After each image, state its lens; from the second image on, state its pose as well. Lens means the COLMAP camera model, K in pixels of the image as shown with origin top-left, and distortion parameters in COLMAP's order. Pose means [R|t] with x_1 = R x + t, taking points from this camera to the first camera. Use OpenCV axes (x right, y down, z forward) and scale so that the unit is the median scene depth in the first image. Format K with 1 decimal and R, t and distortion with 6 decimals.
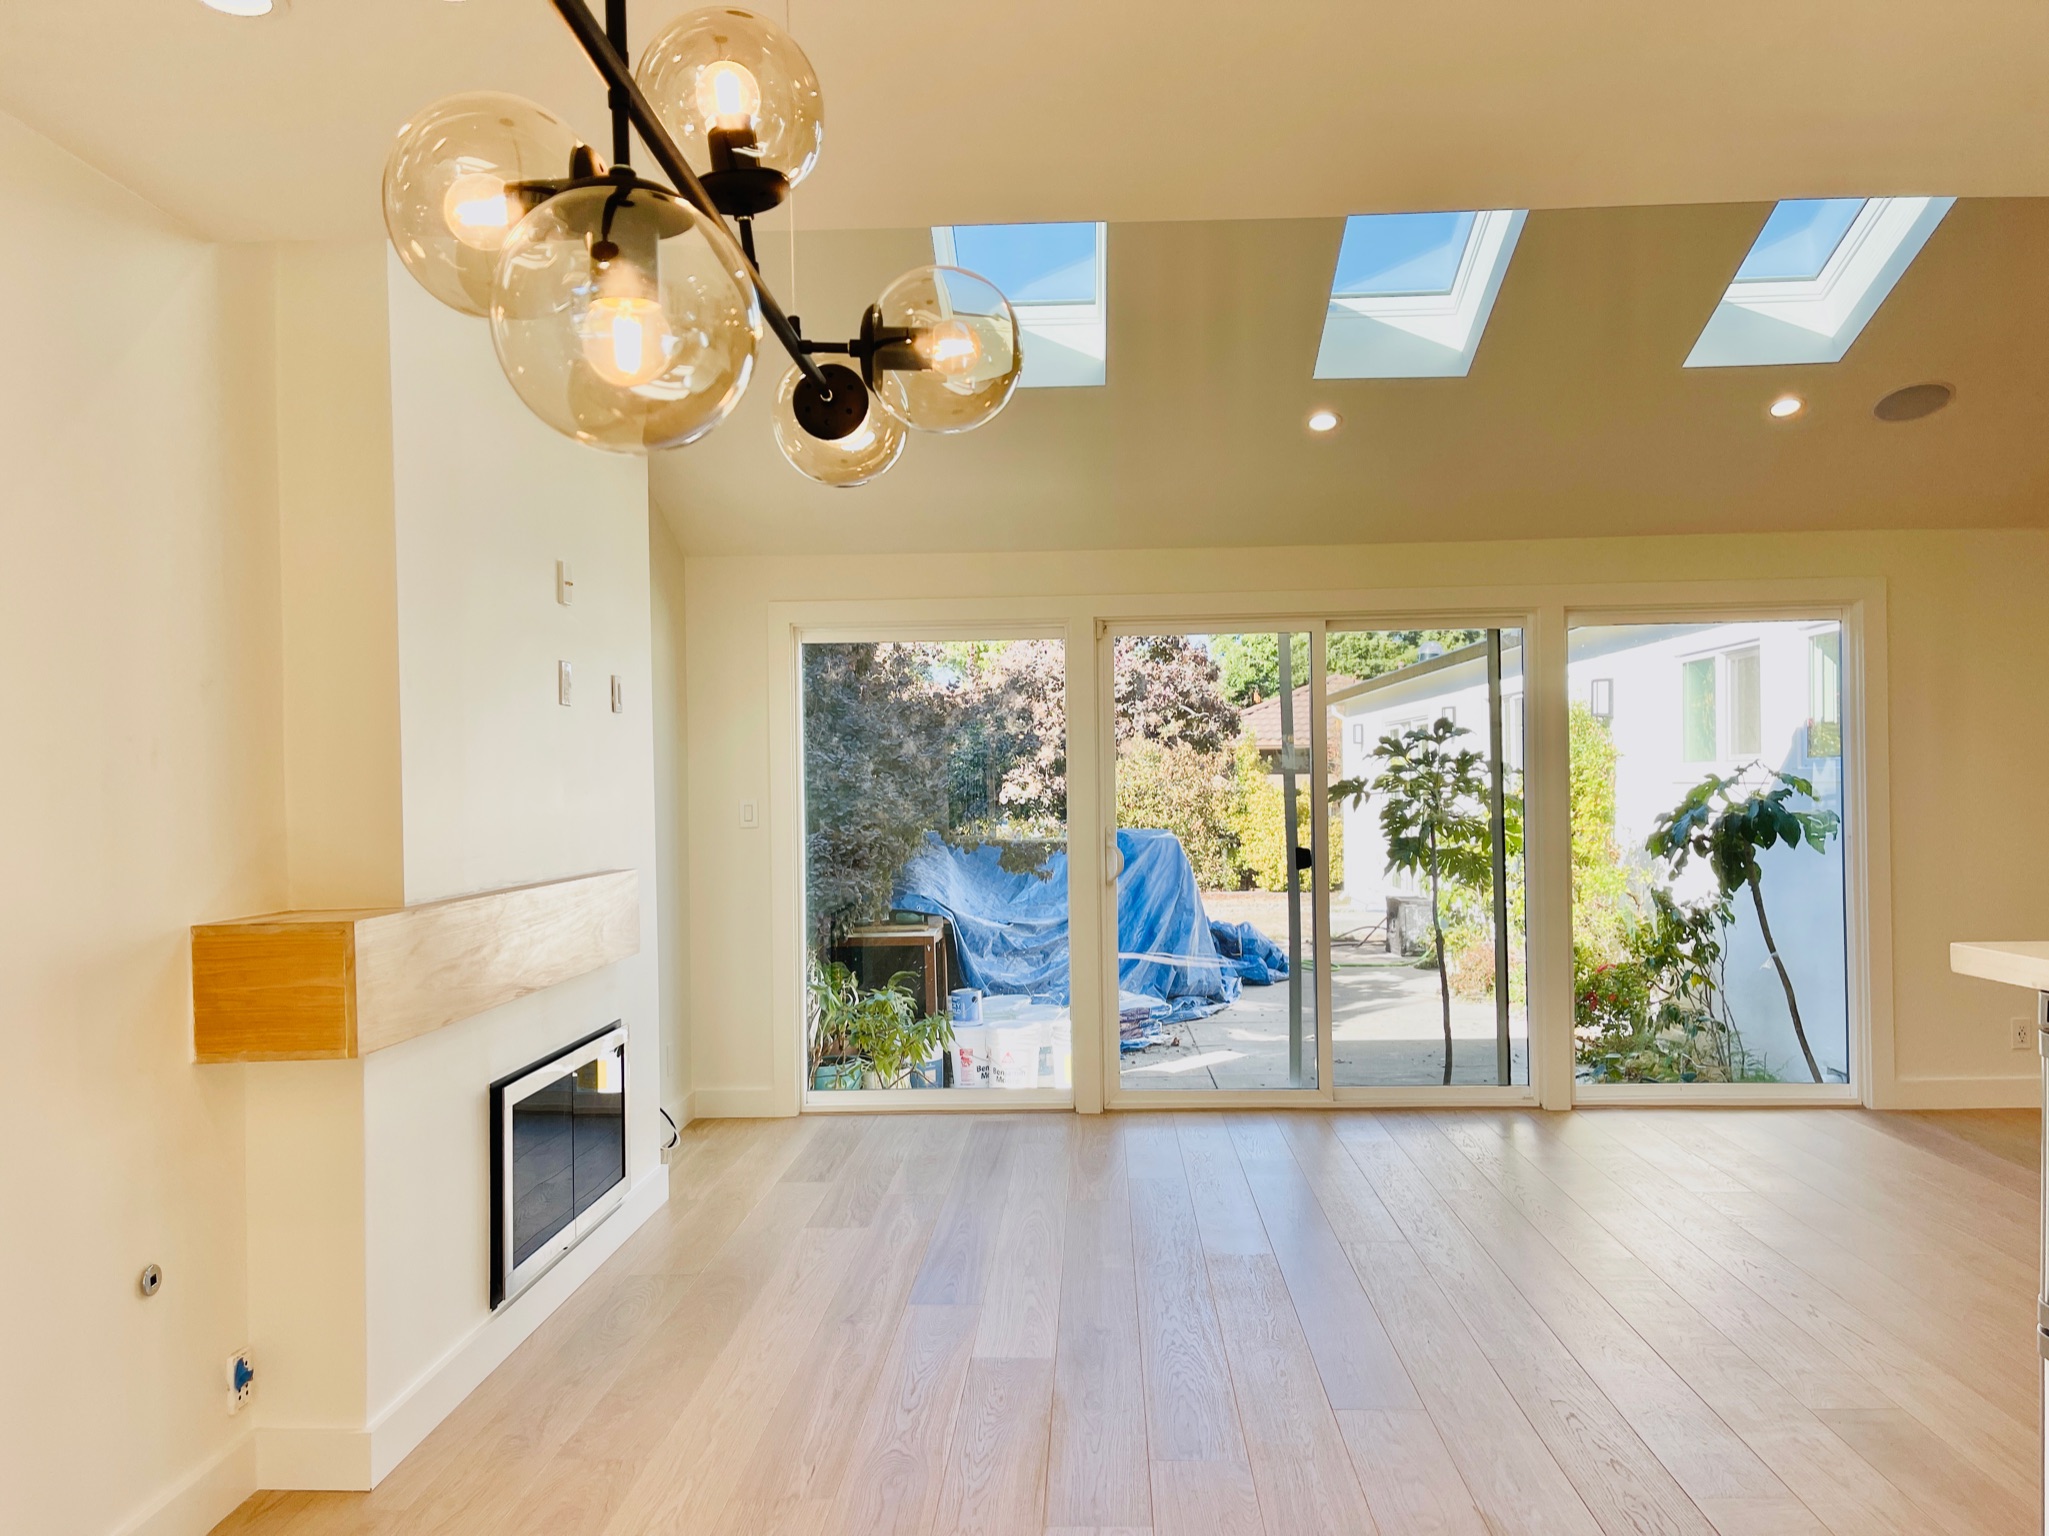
lens RADIAL K [[1539.6, 0, 1024.5], [0, 1539.6, 768.0], [0, 0, 1]] dist [0.025748, -0.011287]
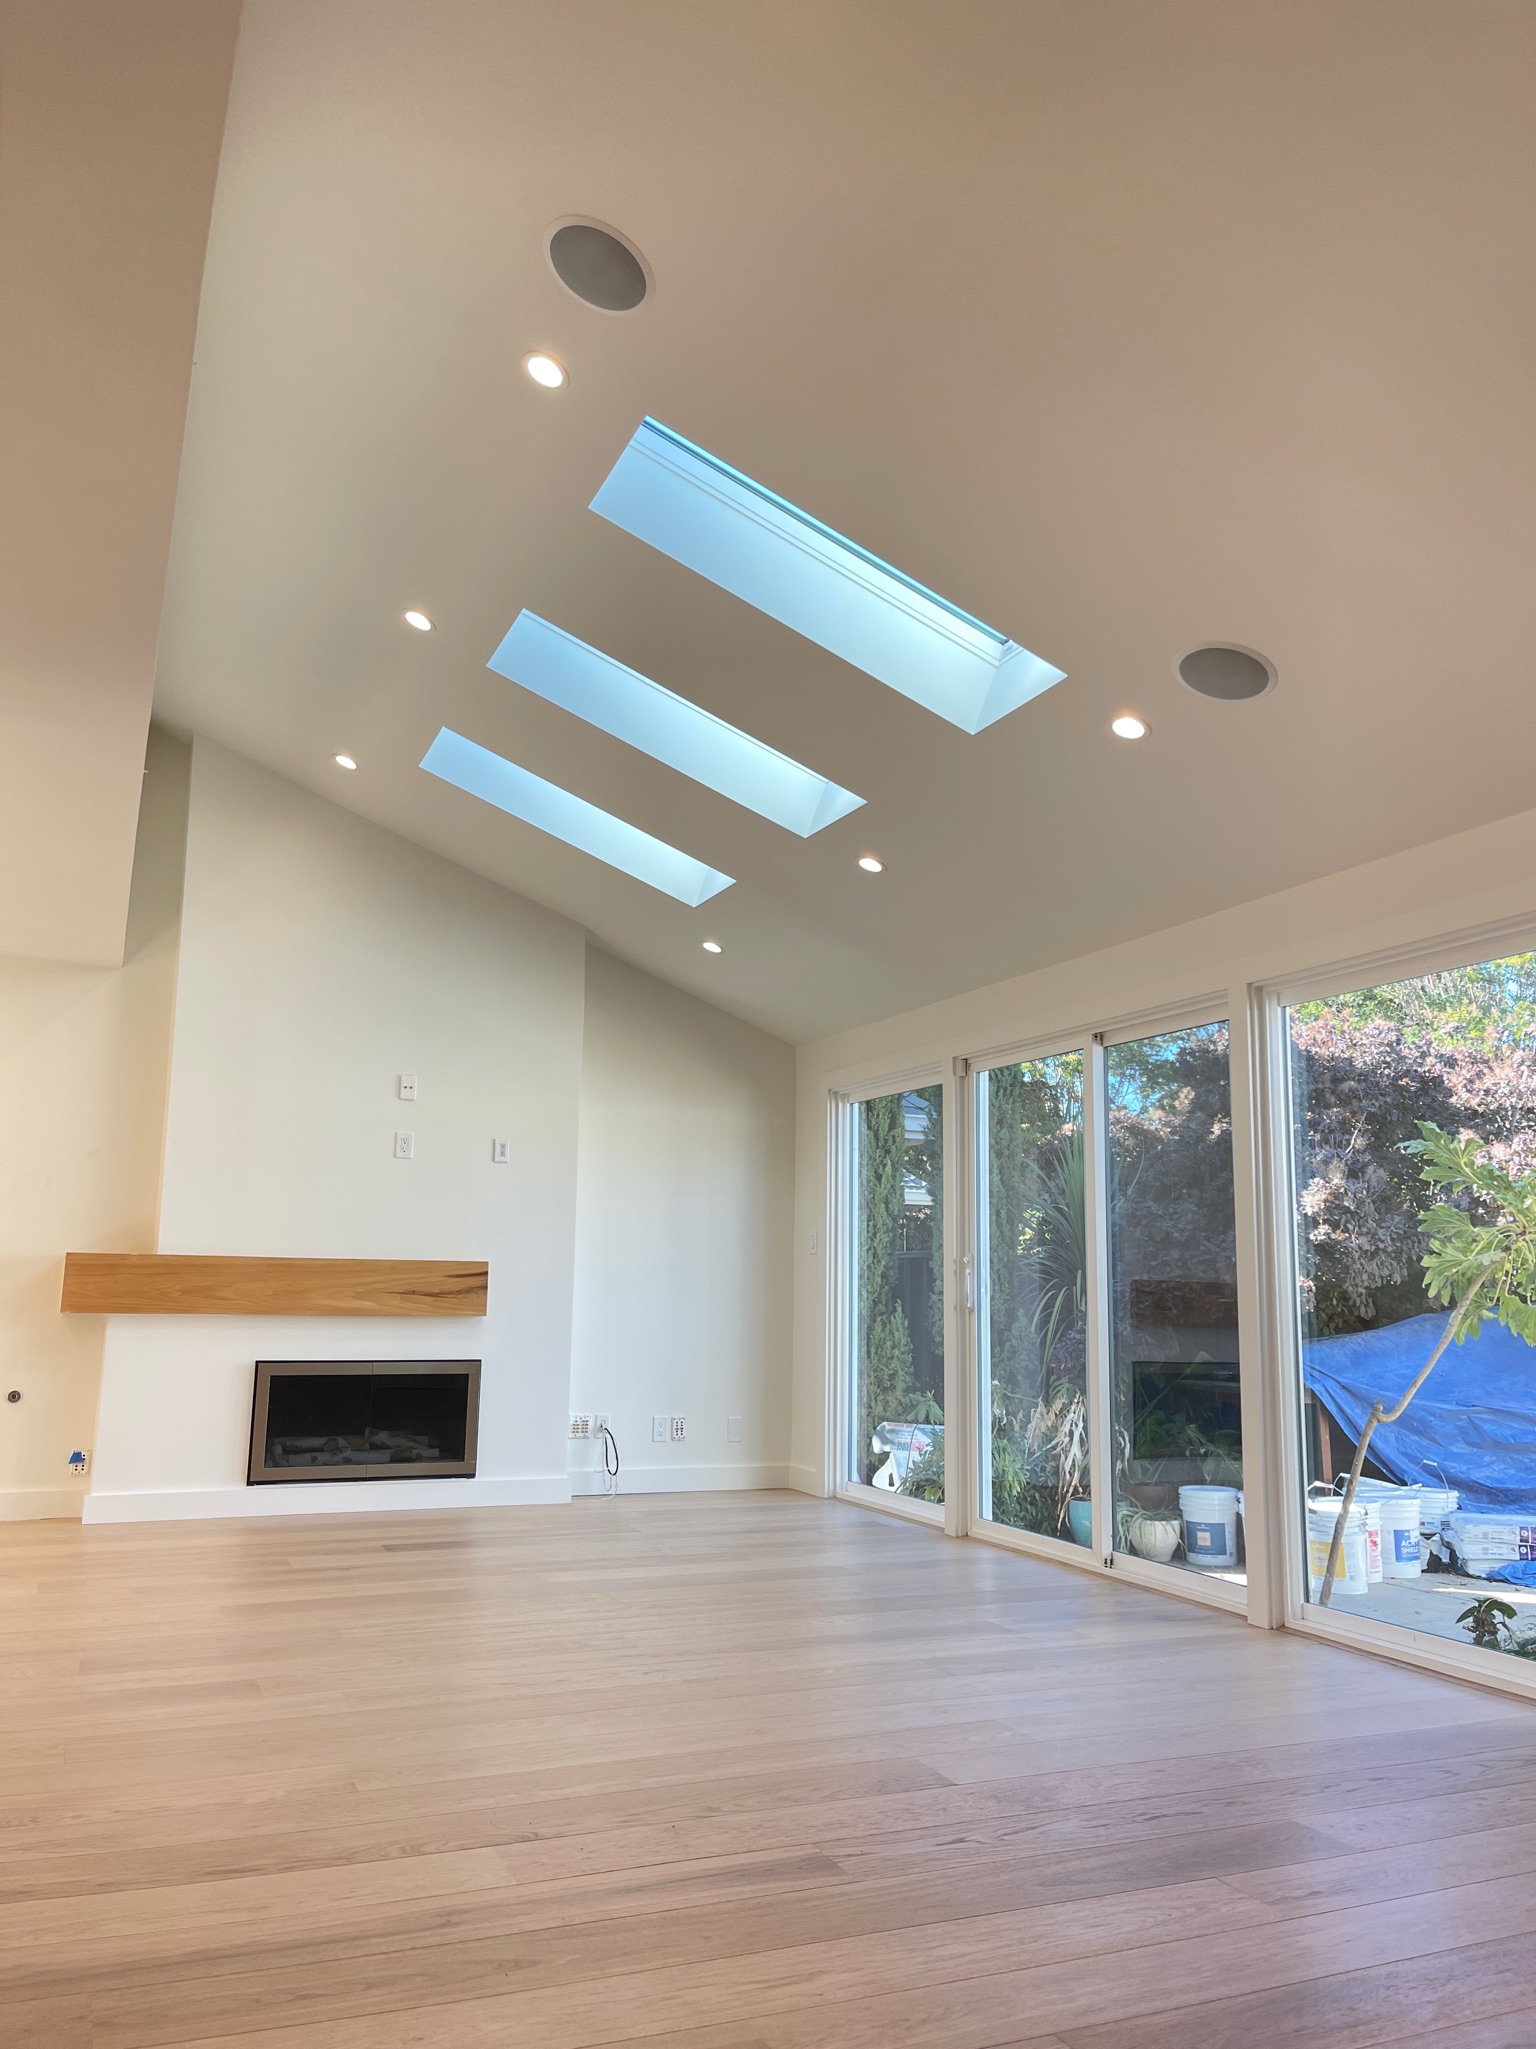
lens RADIAL K [[1539.6, 0, 768.0], [0, 1539.6, 1024.5], [0, 0, 1]] dist [0.025748, -0.011287]
pose [[0.436095, -0.129177, -0.890581, 0.671230], [-0.014959, 0.988466, -0.150700, 0.029902], [0.899776, 0.079042, 0.429133, 0.292280]]
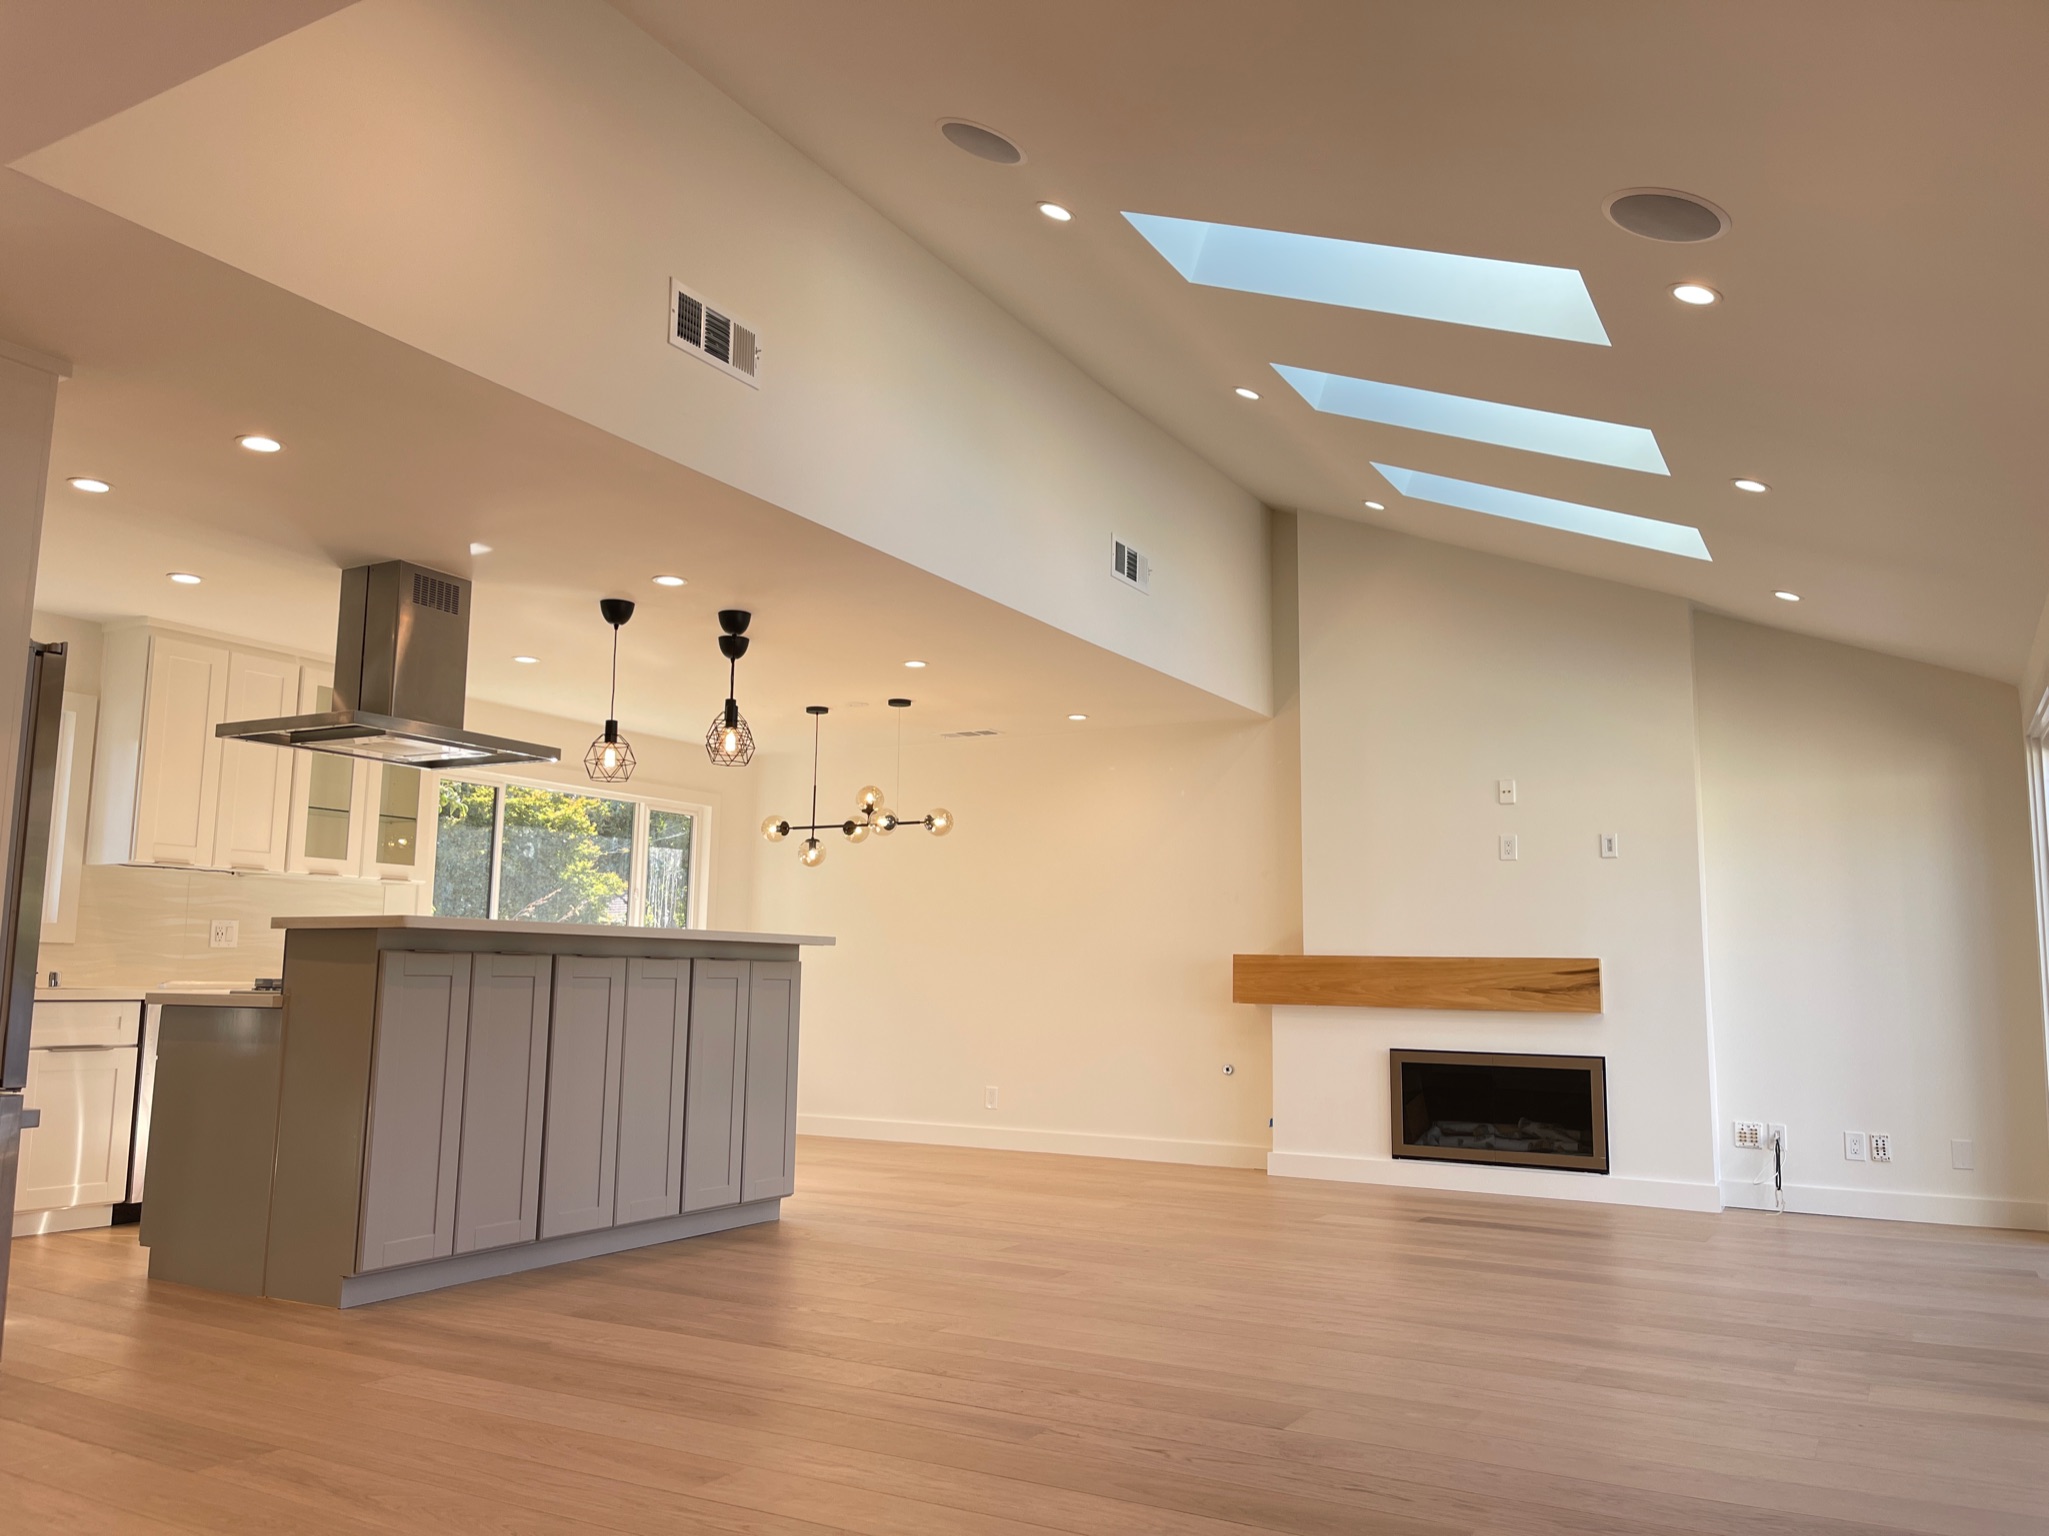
lens RADIAL K [[1539.6, 0, 1024.5], [0, 1539.6, 768.0], [0, 0, 1]] dist [0.025748, -0.011287]
pose [[-0.457601, -0.113534, -0.881880, 0.726087], [-0.000797, 0.991867, -0.127280, 0.037612], [0.889157, -0.057540, -0.453969, 0.624564]]
